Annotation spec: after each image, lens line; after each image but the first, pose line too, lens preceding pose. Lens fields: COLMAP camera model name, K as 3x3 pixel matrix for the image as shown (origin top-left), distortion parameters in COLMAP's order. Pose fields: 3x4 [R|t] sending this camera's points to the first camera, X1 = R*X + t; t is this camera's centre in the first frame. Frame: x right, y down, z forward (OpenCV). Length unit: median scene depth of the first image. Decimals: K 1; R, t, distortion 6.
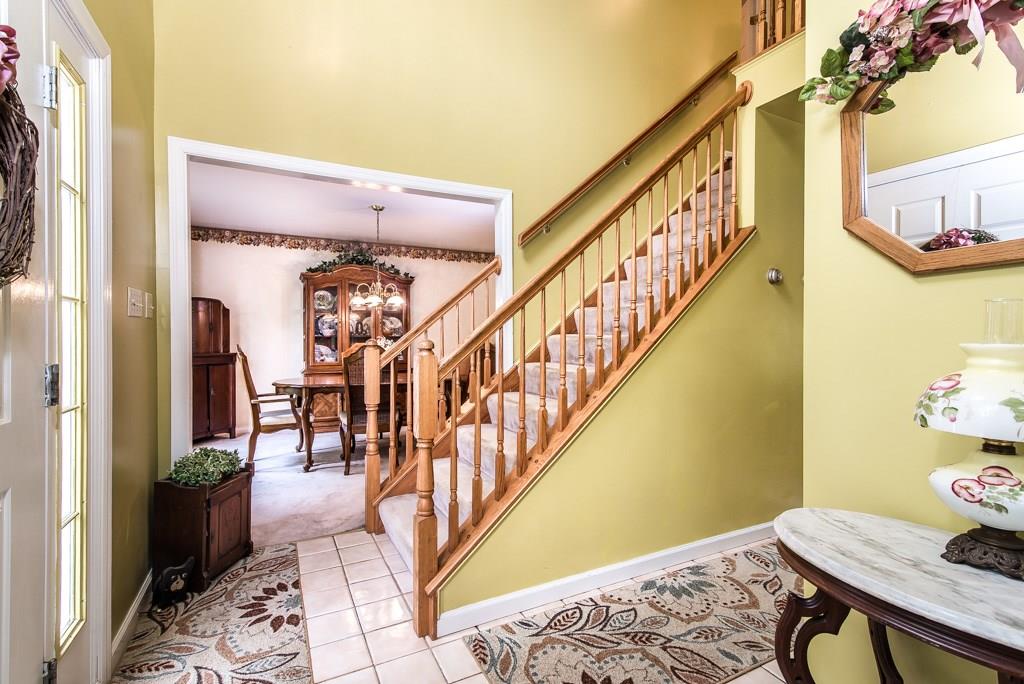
lens RADIAL K [[467.0, 0, 511.5], [0, 467.0, 340.5], [0, 0, 1]] dist [0.000602, -0.000012]
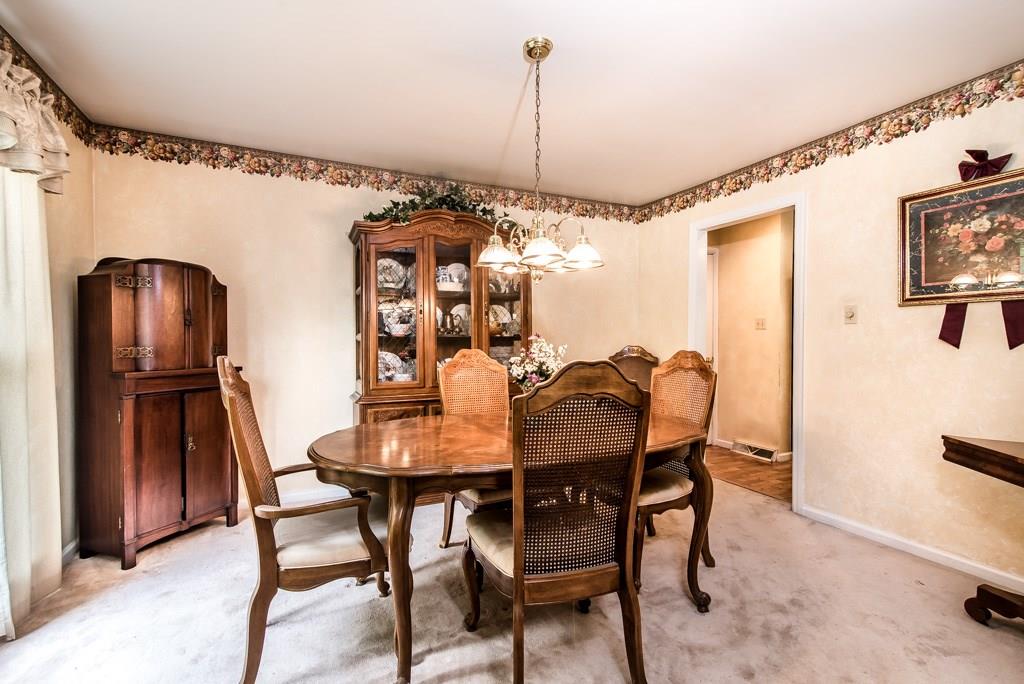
lens RADIAL K [[467.0, 0, 512.6], [0, 467.0, 341.8], [0, 0, 1]] dist [0.000602, -0.000012]
pose [[0.999146, 0.001928, -0.041277, -0.231782], [-0.001790, 0.999993, 0.003363, -0.004597], [0.041283, -0.003286, 0.999142, 0.438571]]
